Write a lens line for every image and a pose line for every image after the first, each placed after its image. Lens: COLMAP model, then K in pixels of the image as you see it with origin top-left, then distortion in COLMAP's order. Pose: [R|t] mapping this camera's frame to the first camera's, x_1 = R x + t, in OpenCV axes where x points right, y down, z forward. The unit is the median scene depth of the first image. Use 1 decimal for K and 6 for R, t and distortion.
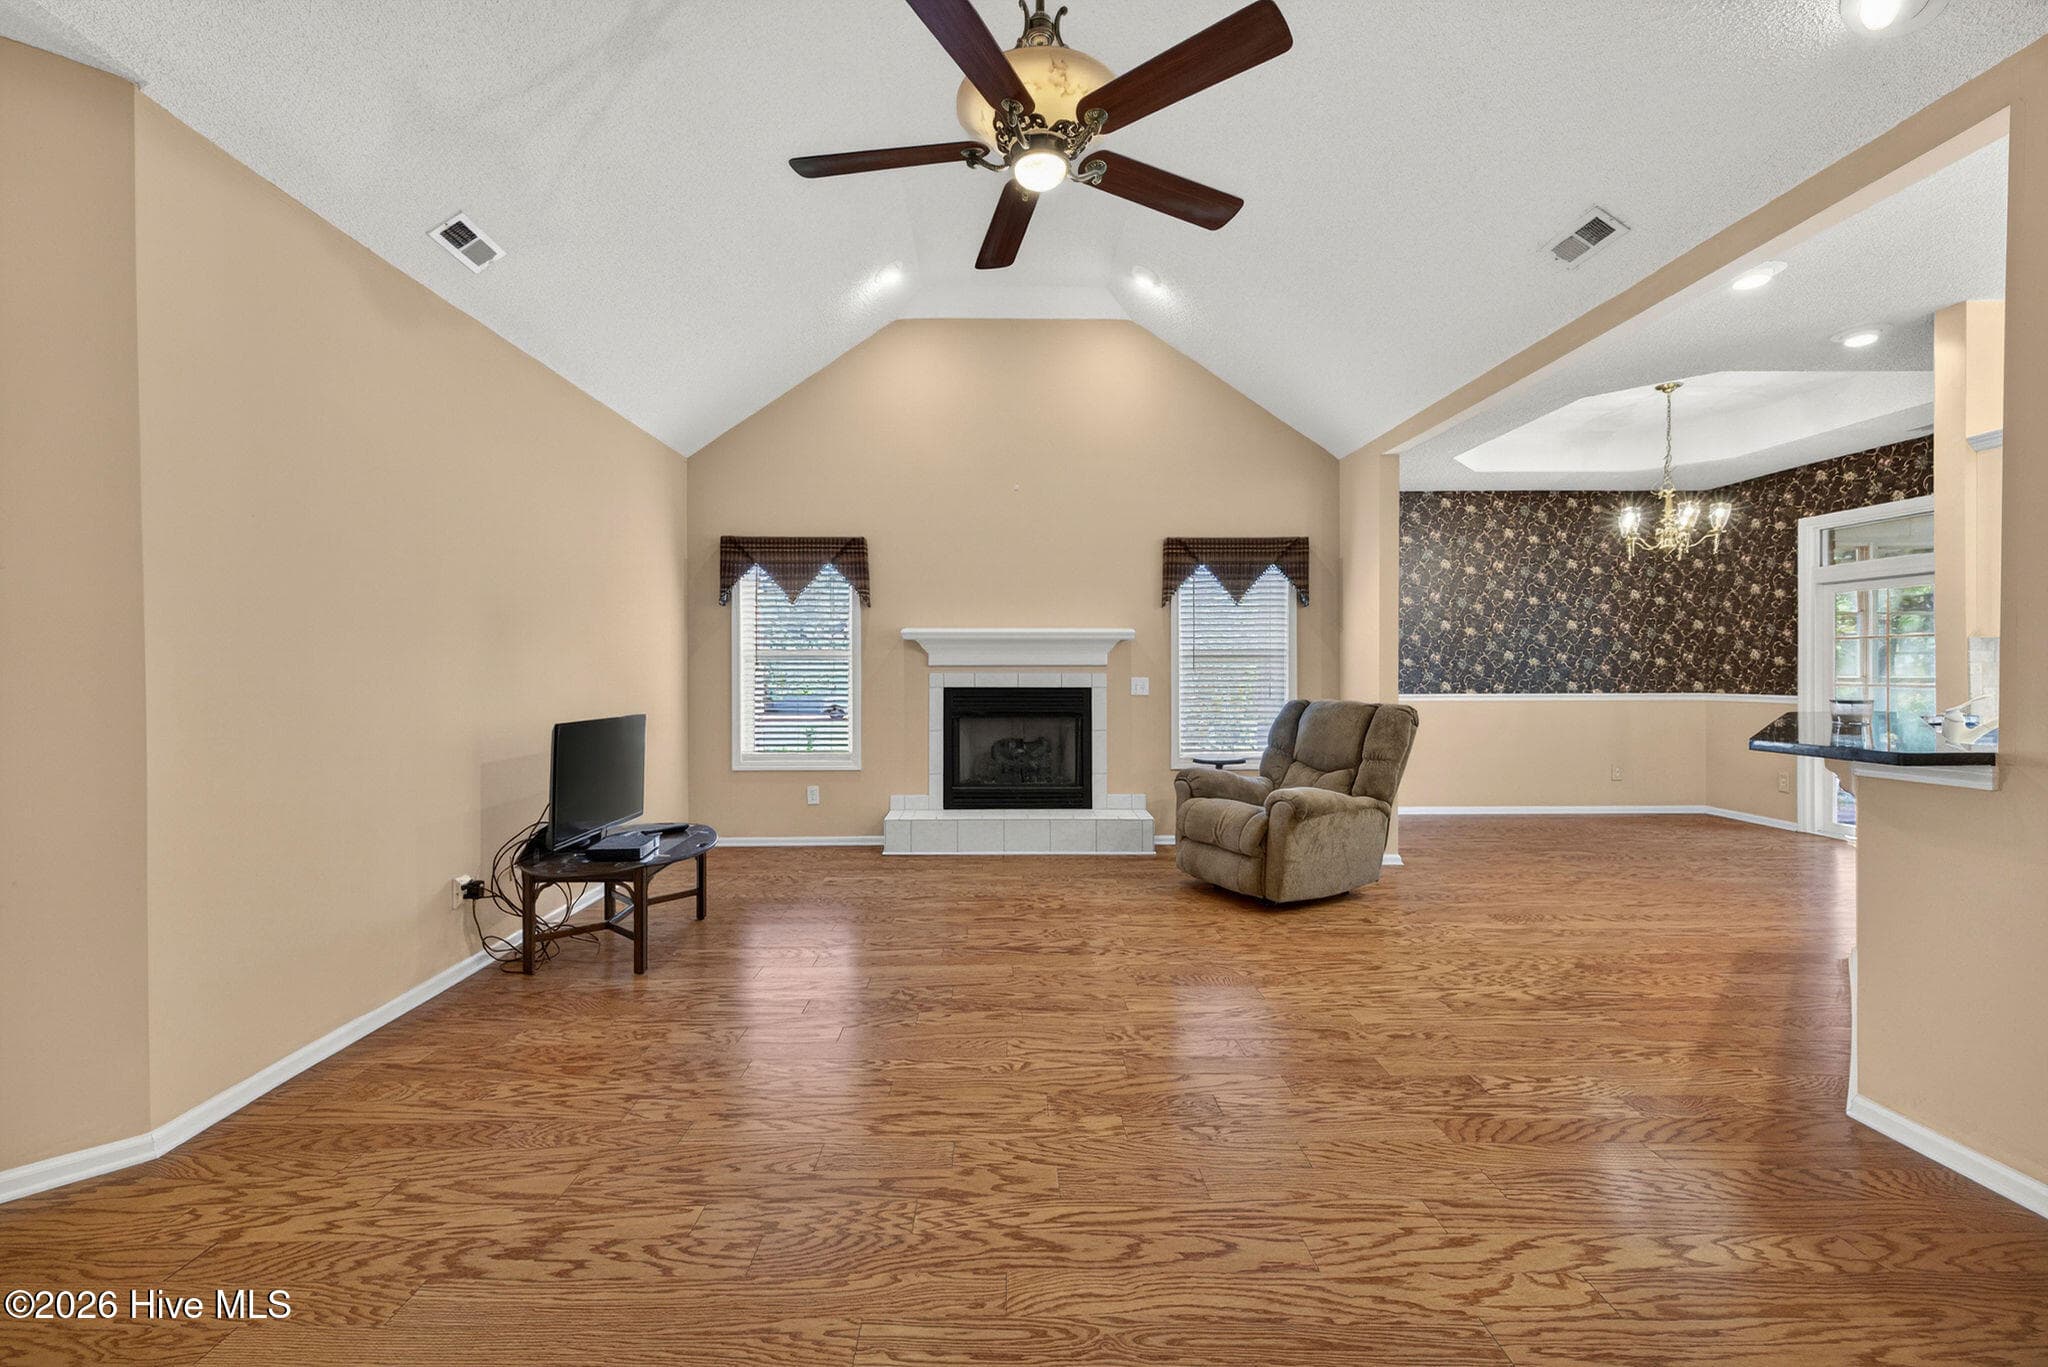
lens RADIAL K [[836.7, 0, 1018.9], [0, 836.7, 677.8], [0, 0, 1]] dist [0.007899, -0.000890]
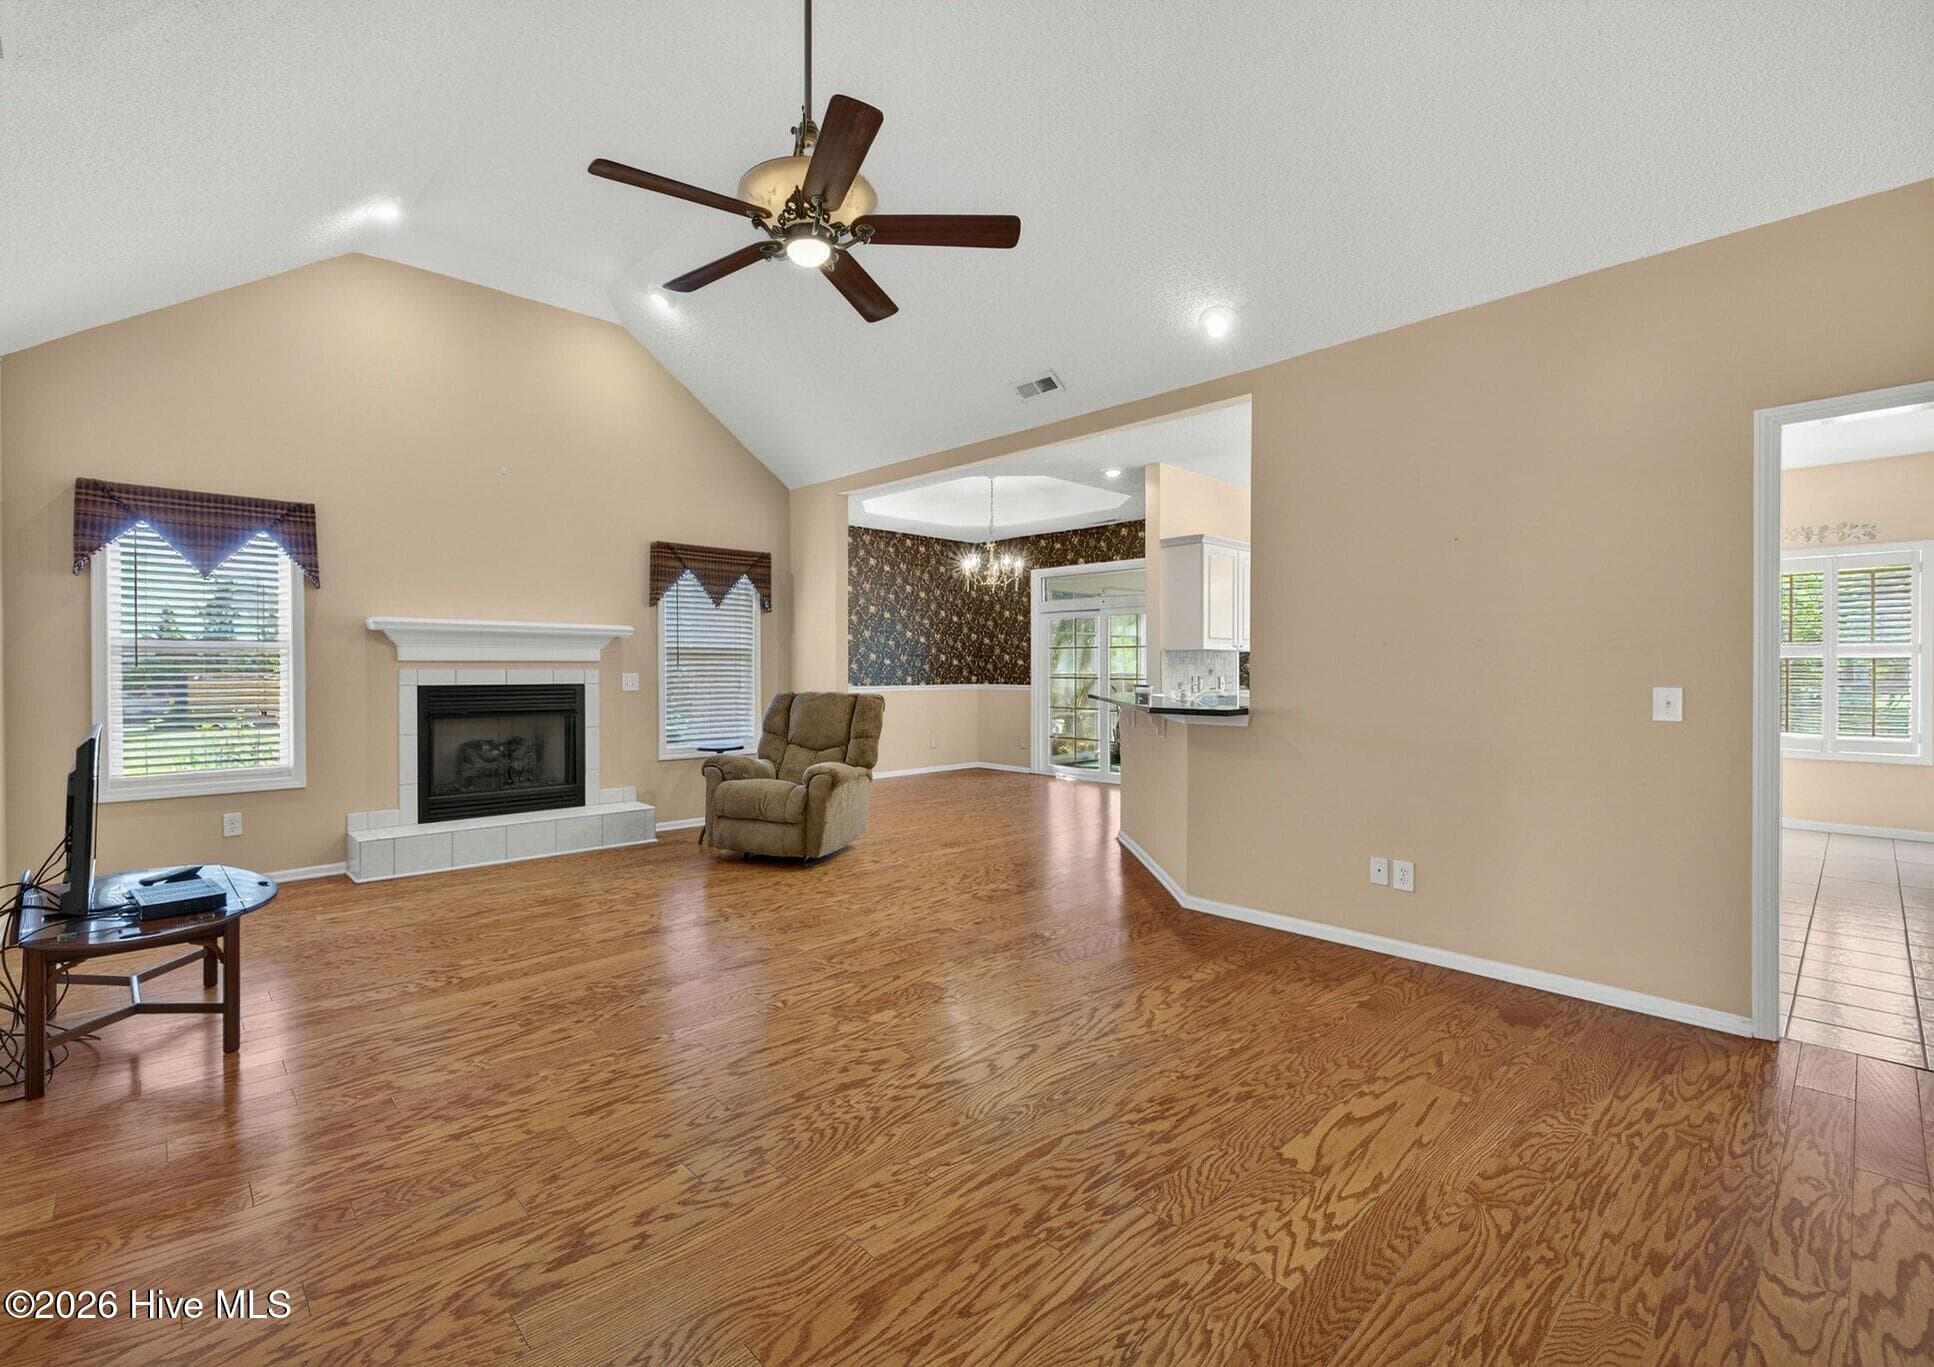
lens RADIAL K [[835.3, 0, 883.2], [0, 835.3, 682.8], [0, 0, 1]] dist [0.006827, 0.000137]
pose [[0.766857, -0.009085, 0.641754, -0.381043], [0.002890, 0.999939, 0.010702, 0.000149], [-0.641812, -0.006352, 0.766836, 0.005964]]
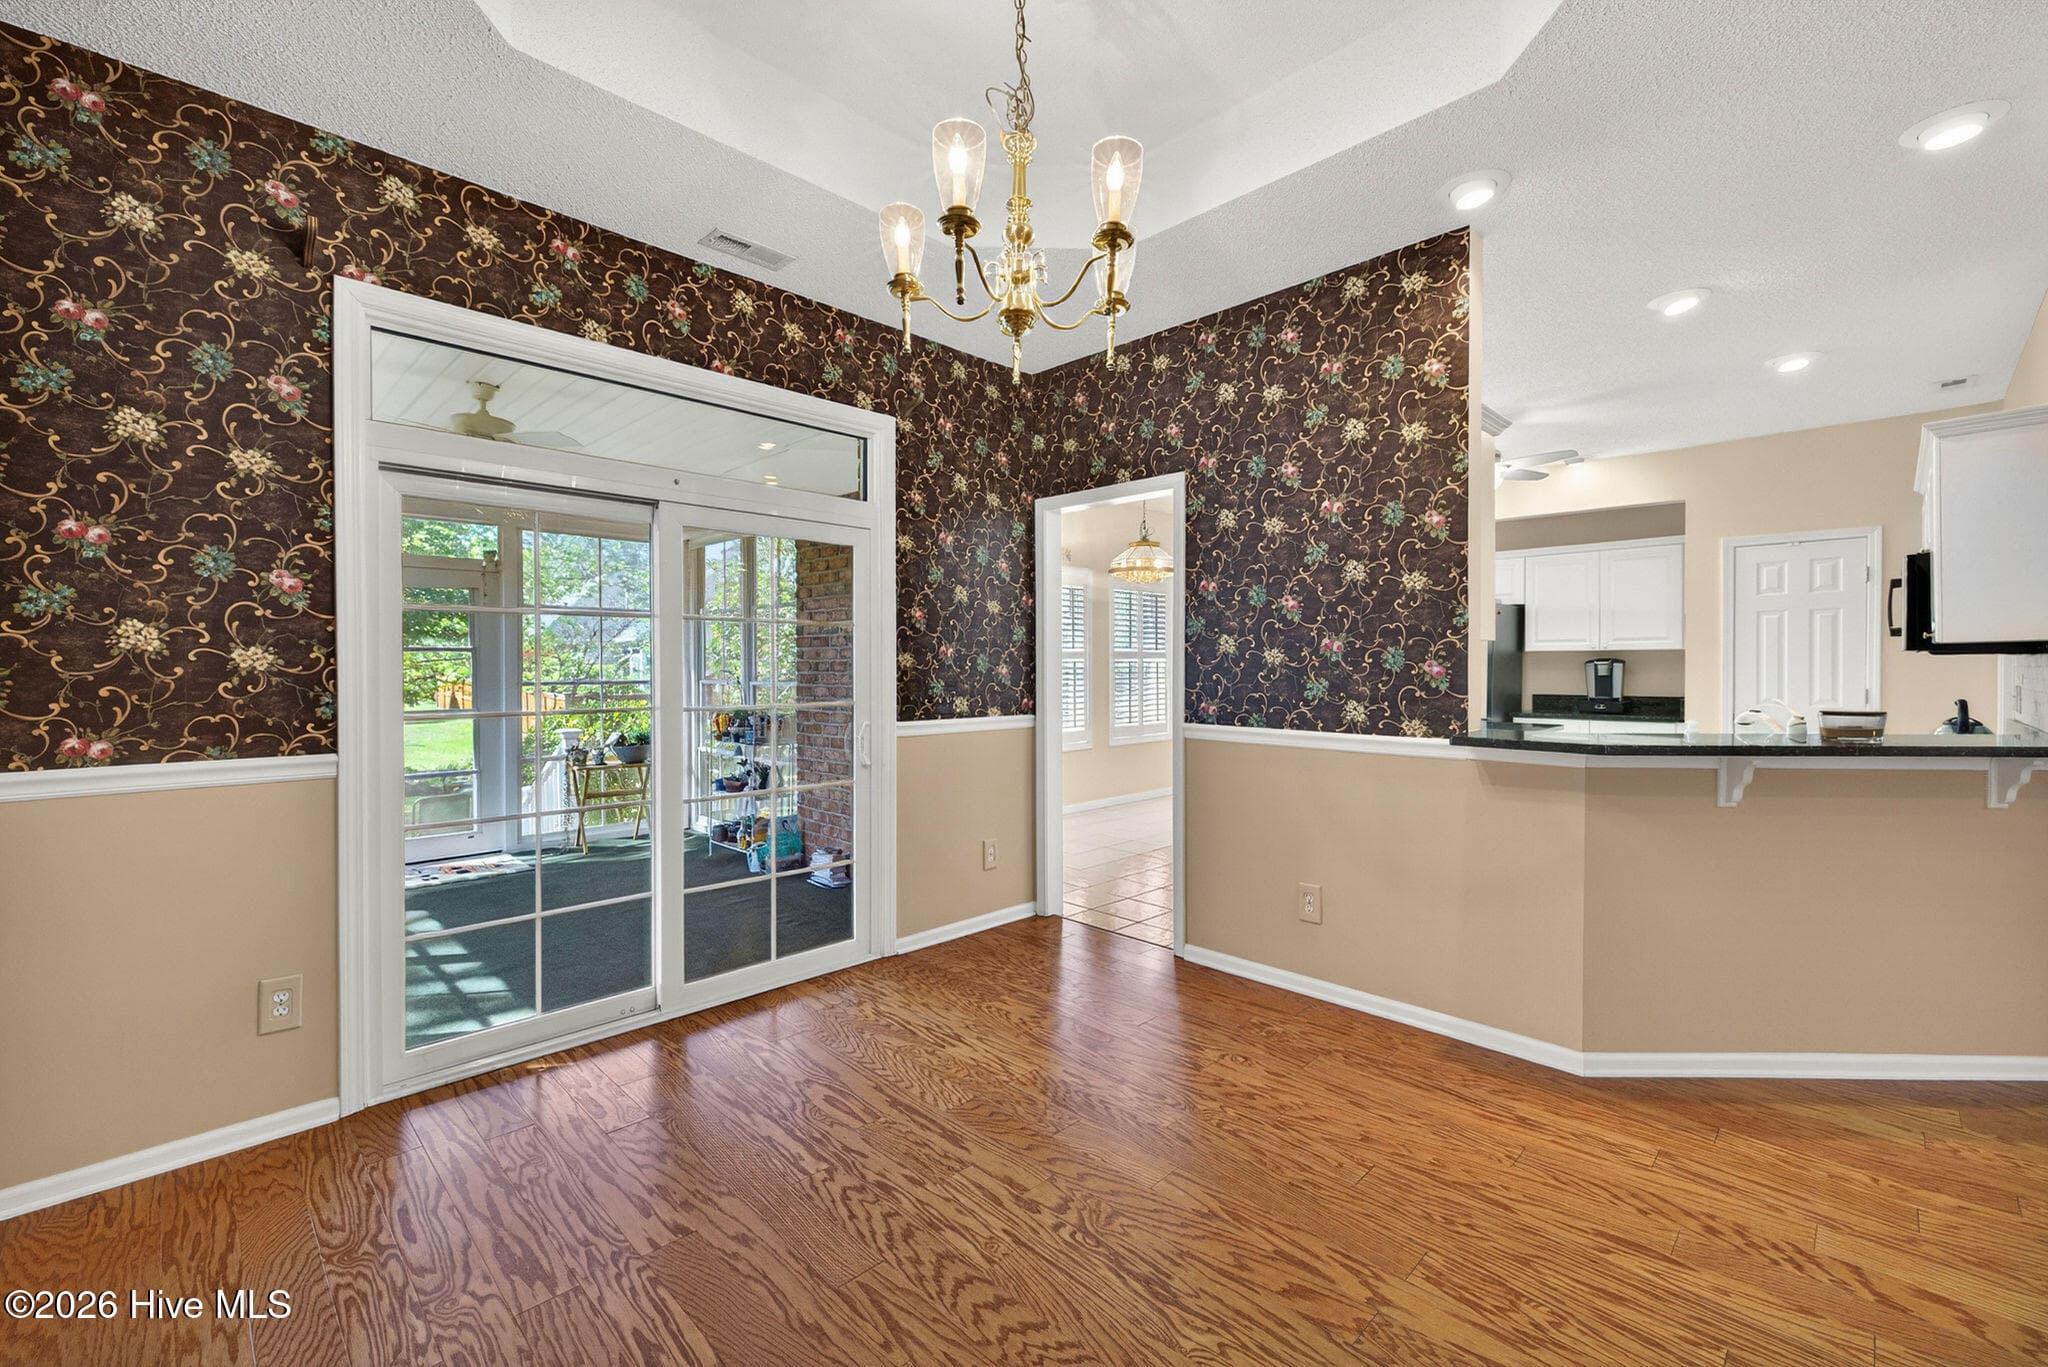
lens RADIAL K [[857.3, 0, 1011.1], [0, 857.3, 671.0], [0, 0, 1]] dist [0.009618, 0.000047]
pose [[-0.694414, -0.005233, 0.719556, 0.656040], [0.007569, 0.999865, 0.014577, -0.027136], [-0.719536, 0.015569, -0.694281, 1.537902]]
